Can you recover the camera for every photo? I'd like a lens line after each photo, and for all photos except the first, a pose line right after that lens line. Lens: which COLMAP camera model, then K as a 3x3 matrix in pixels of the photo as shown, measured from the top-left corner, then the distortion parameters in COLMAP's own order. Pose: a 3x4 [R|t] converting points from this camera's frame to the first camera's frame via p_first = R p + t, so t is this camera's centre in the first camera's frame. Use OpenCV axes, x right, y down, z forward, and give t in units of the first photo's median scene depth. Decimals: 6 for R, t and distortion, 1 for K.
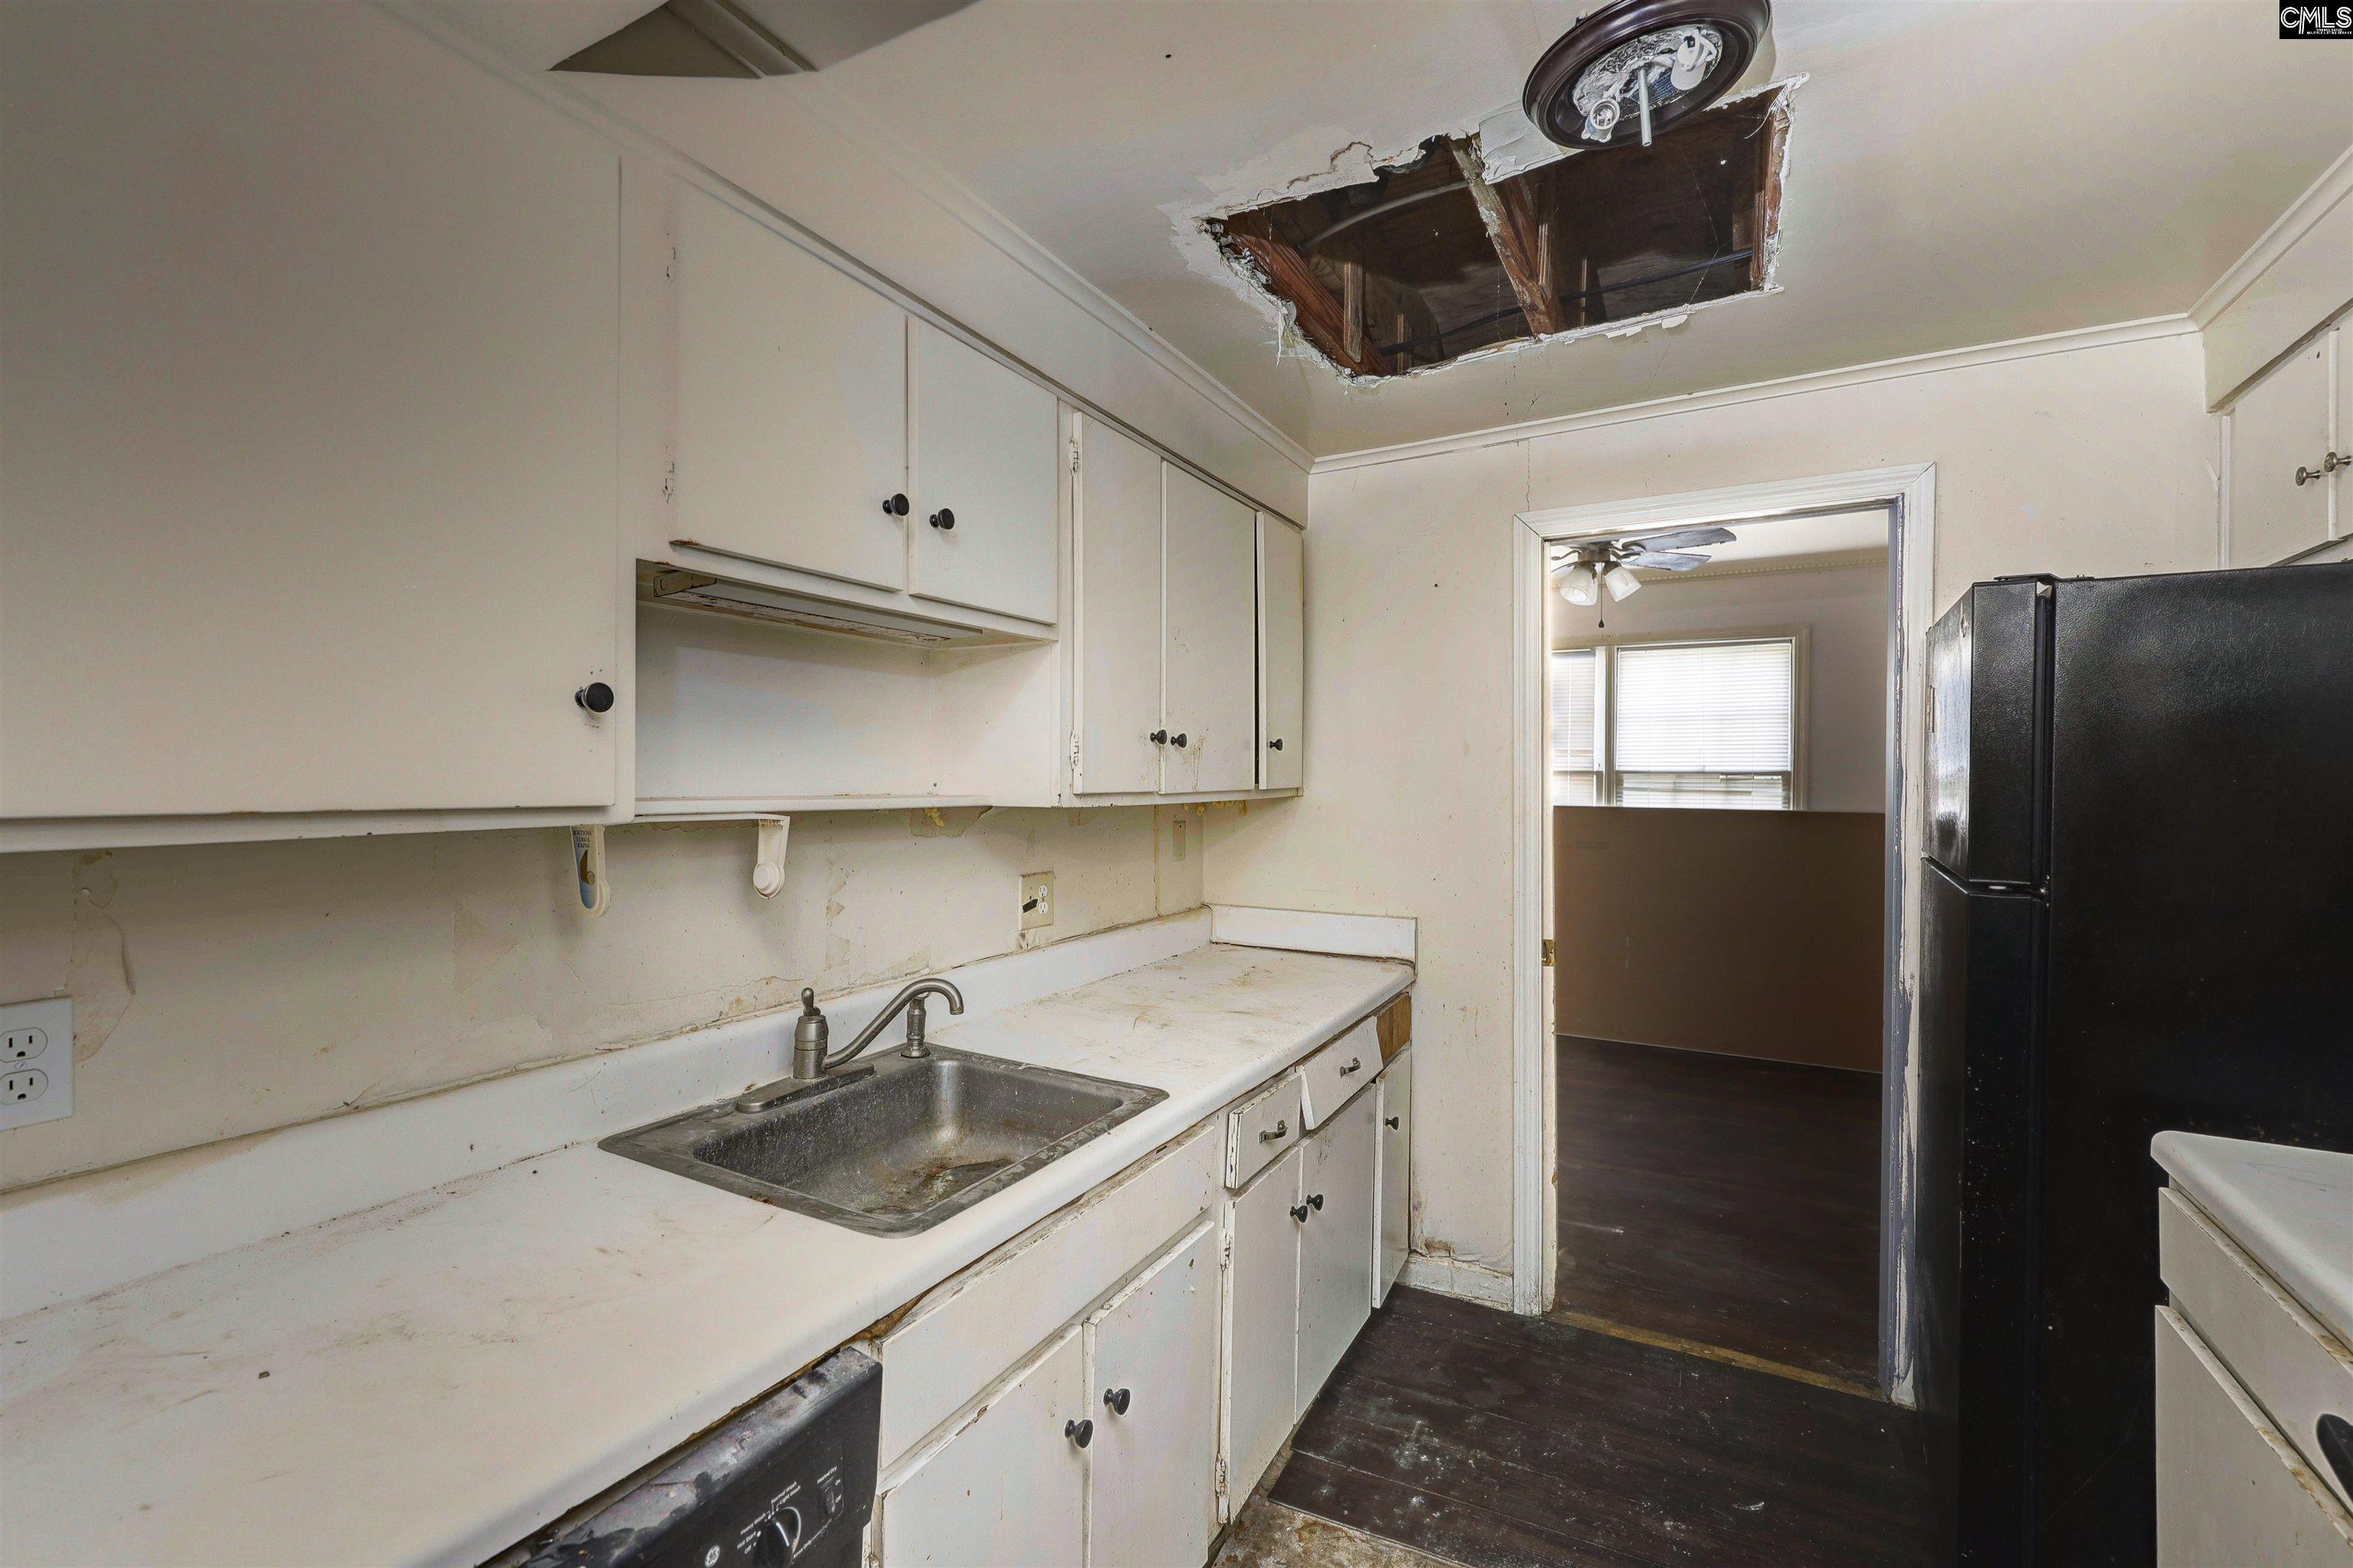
lens RADIAL K [[981.4, 0, 1176.5], [0, 981.4, 784.0], [0, 0, 1]] dist [-0.000058, 0.000092]
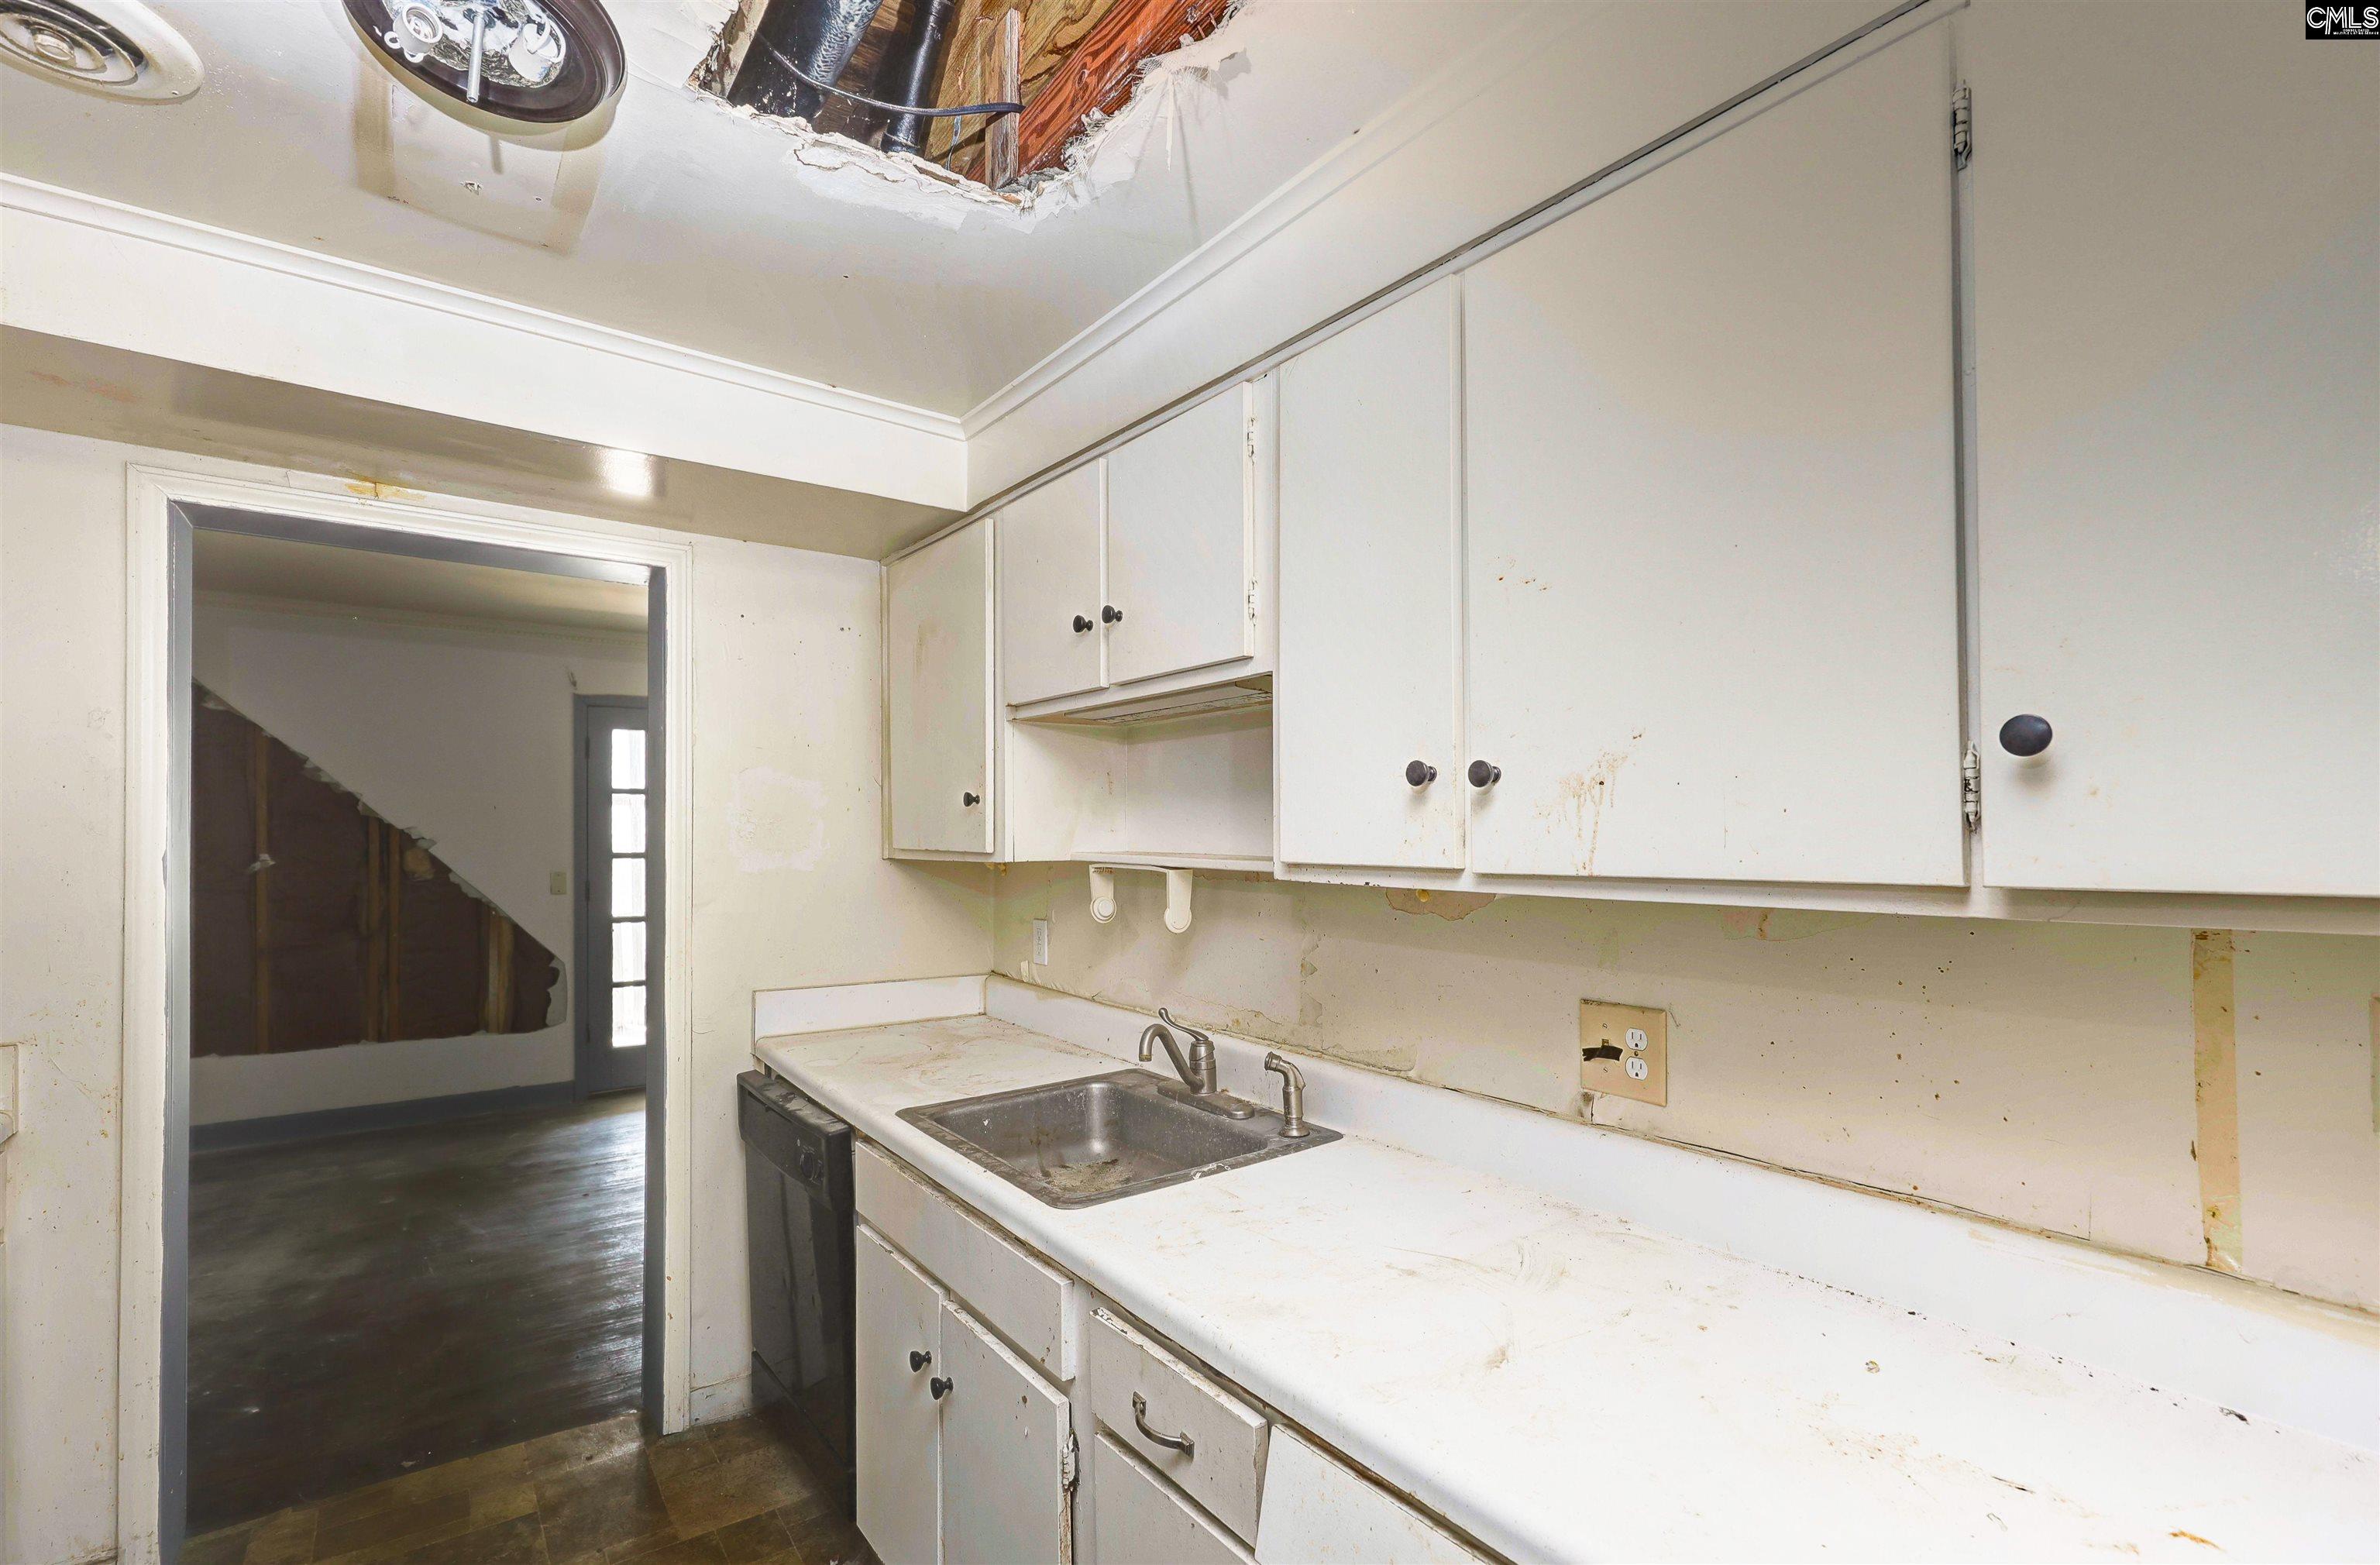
lens RADIAL K [[1066.3, 0, 1184.7], [0, 1066.3, 834.5], [0, 0, 1]] dist [-0.000034, 0.000086]
pose [[-0.411591, -0.004942, -0.911355, 0.738382], [-0.011583, 0.999933, -0.000191, -0.012175], [0.911295, 0.010478, -0.411621, 1.365061]]
